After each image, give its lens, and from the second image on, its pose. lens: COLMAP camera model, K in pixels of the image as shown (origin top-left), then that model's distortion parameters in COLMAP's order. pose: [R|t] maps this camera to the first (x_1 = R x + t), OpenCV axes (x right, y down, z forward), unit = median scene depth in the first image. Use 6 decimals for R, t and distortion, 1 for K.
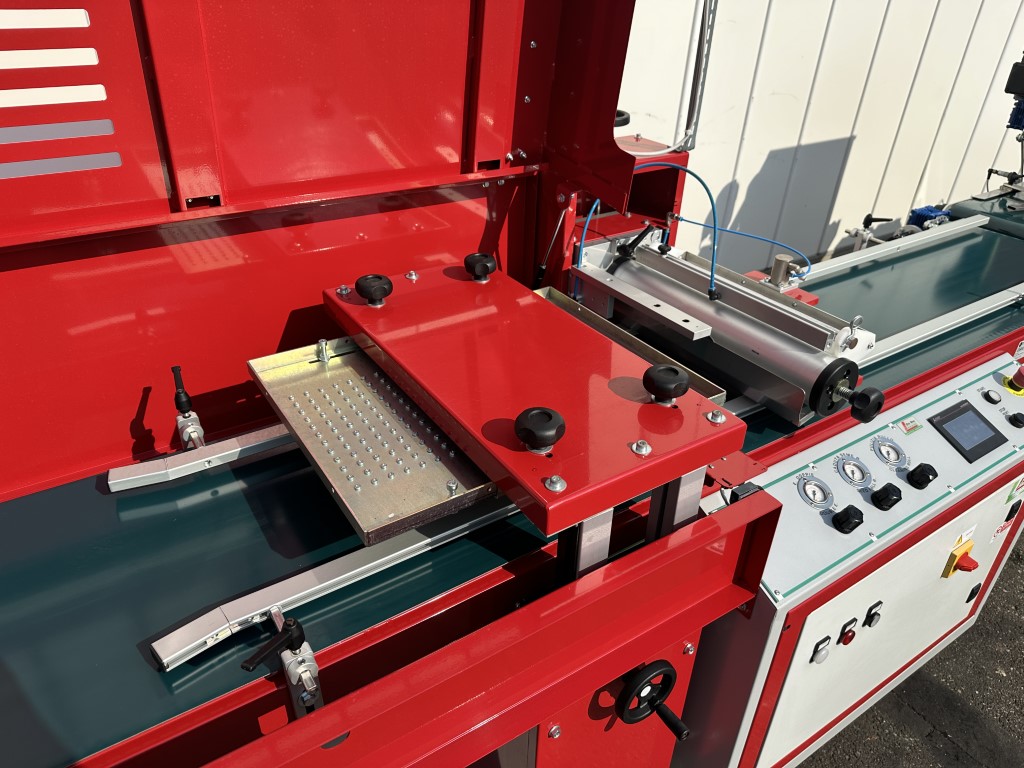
lens RADIAL K [[735.0, 0, 512.0], [0, 735.0, 384.0], [0, 0, 1]] dist [-0.006434, -0.003554]
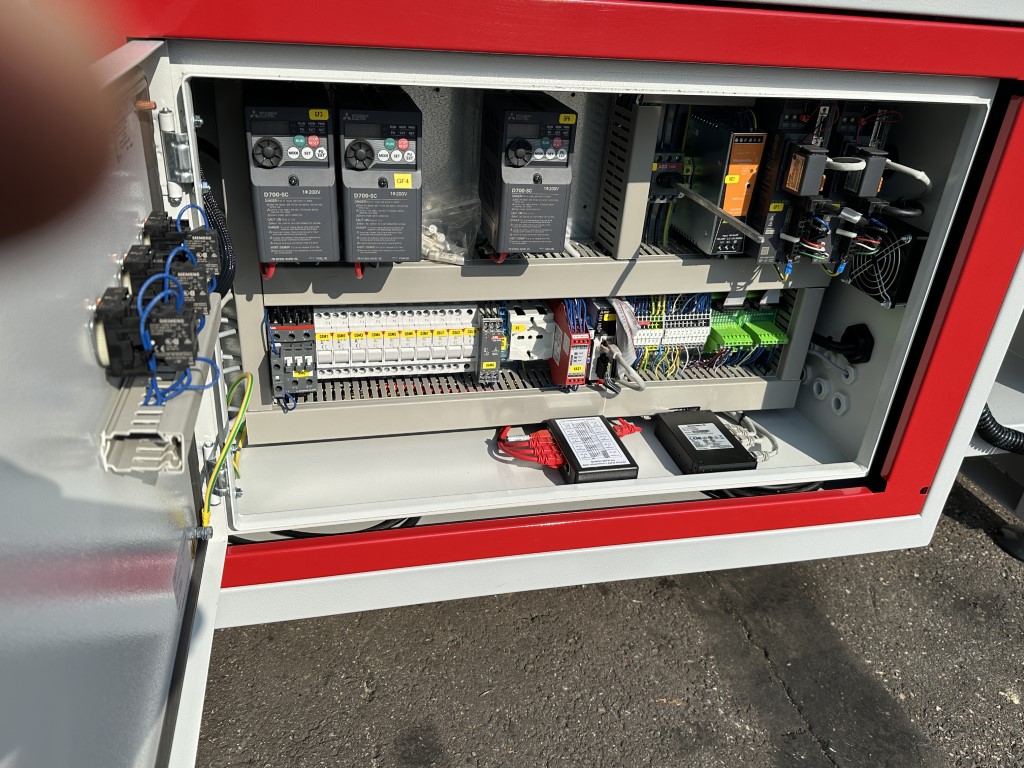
lens RADIAL K [[773.7, 0, 512.0], [0, 773.7, 384.0], [0, 0, 1]] dist [-0.006503, -0.006139]
pose [[0.937771, 0.192240, -0.289188, 0.634674], [-0.214549, 0.975571, -0.047216, 0.393569], [0.273047, 0.106323, 0.956107, 0.520176]]
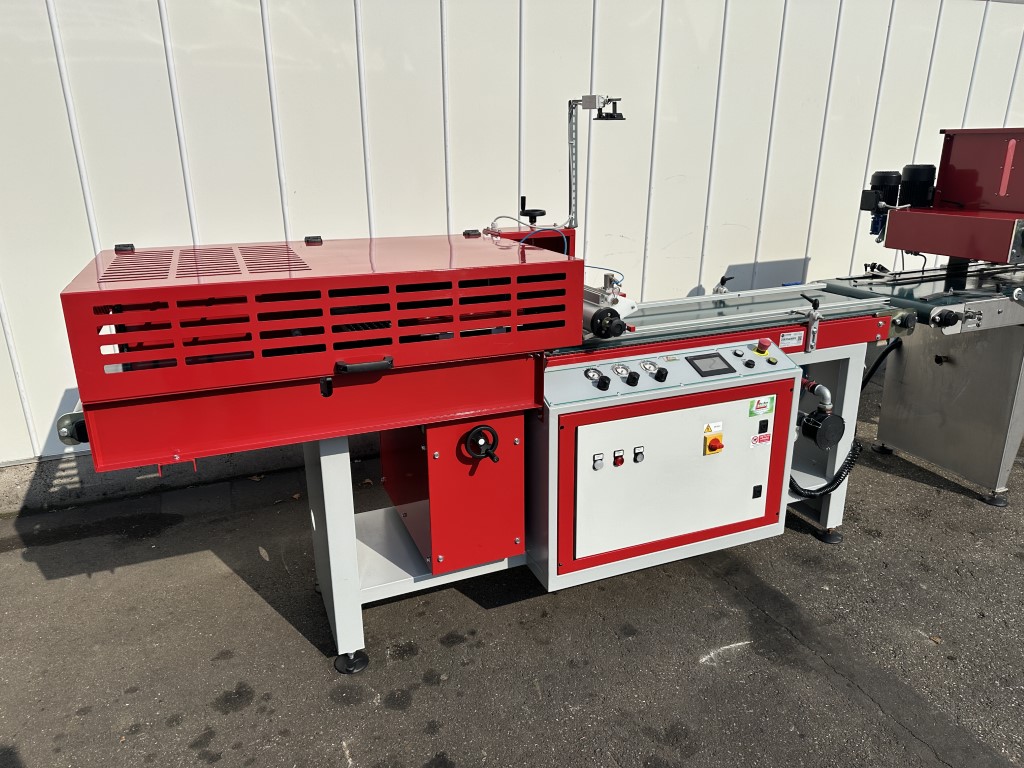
lens RADIAL K [[716.0, 0, 512.0], [0, 716.0, 384.0], [0, 0, 1]] dist [0.127162, -0.175540]
pose [[0.982250, 0.024214, -0.186005, 0.465854], [-0.066886, 0.971661, -0.226716, 0.517887], [0.175244, 0.235133, 0.956034, -0.703577]]
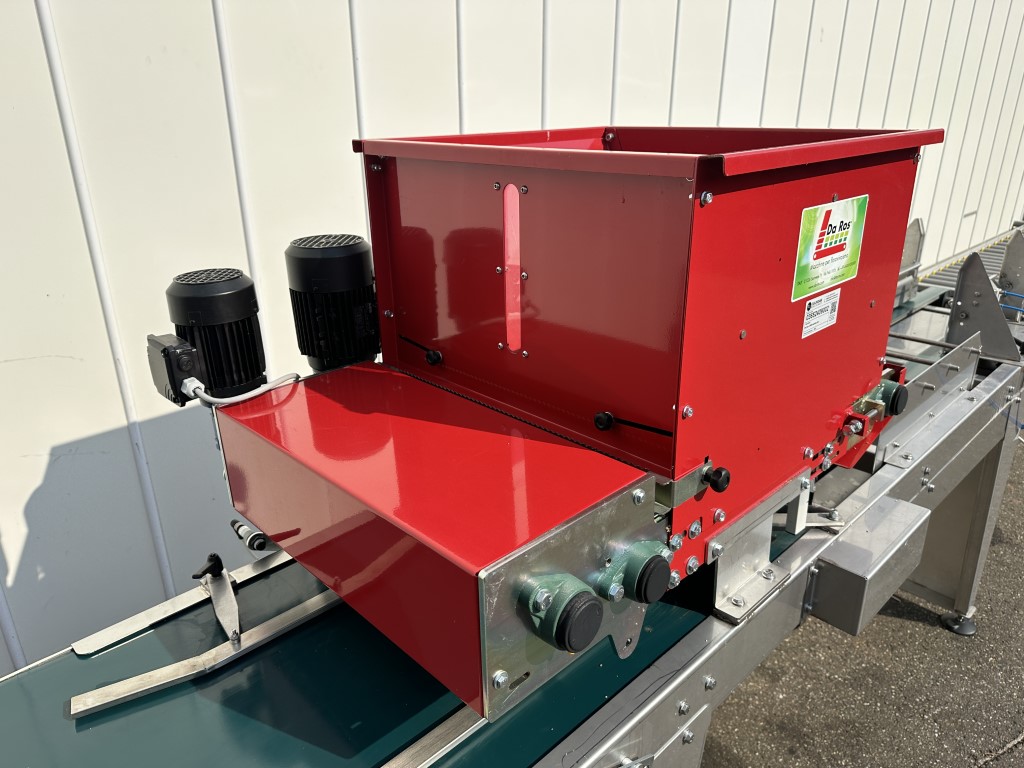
lens RADIAL K [[716.0, 0, 512.0], [0, 716.0, 384.0], [0, 0, 1]] dist [0.127162, -0.175540]
pose [[0.981698, -0.108255, 0.156683, 1.400961], [0.134054, 0.977181, -0.164764, -0.510808], [-0.135271, 0.182752, 0.973809, 0.881451]]
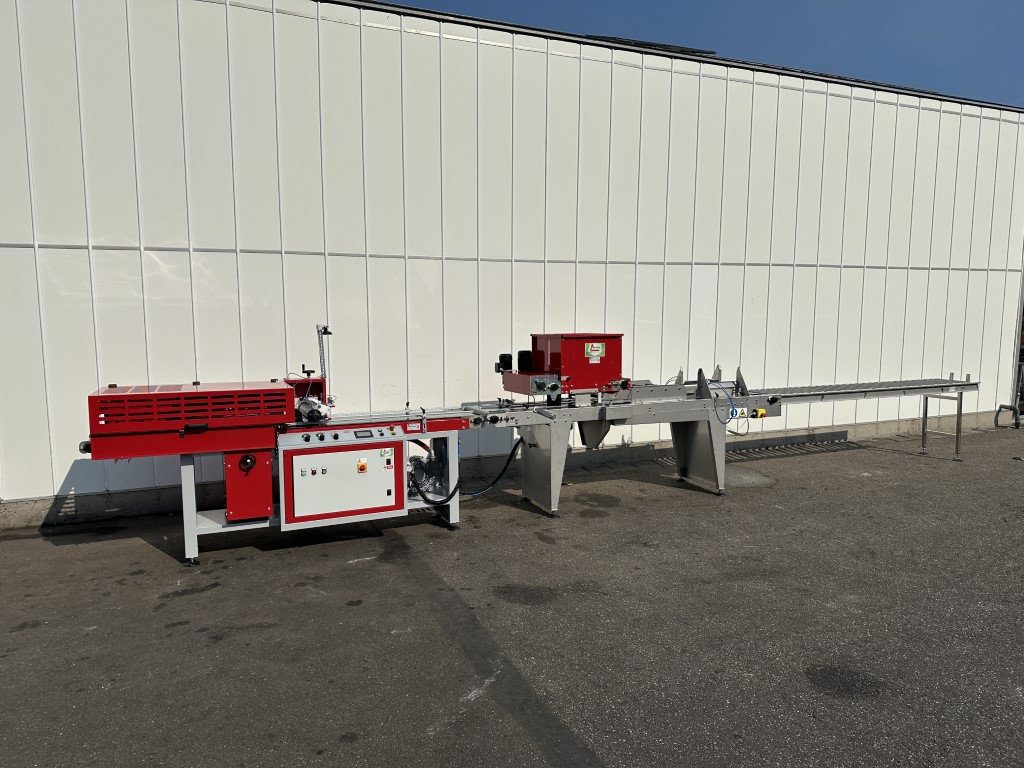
lens RADIAL K [[716.0, 0, 512.0], [0, 716.0, 384.0], [0, 0, 1]] dist [0.127162, -0.175540]
pose [[0.984680, -0.018670, -0.173369, 2.086303], [-0.060119, 0.896941, -0.438044, 1.484593], [0.163680, 0.441756, 0.882077, -2.470670]]
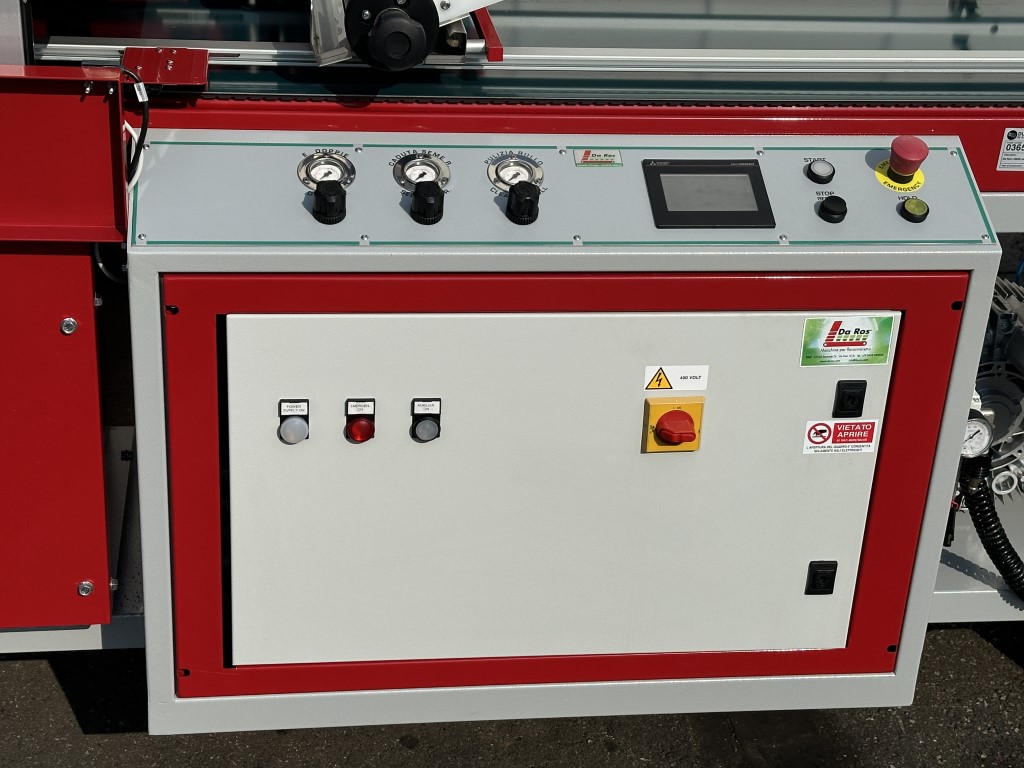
lens RADIAL K [[1745.6, 0, 511.3], [0, 1745.6, 398.8], [0, 0, 1]] dist [0.129055, 0.042834]
pose [[0.901327, 0.222107, -0.371857, 1.012006], [-0.252930, 0.966830, -0.035588, 0.304039], [0.351618, 0.126130, 0.927608, -0.327642]]
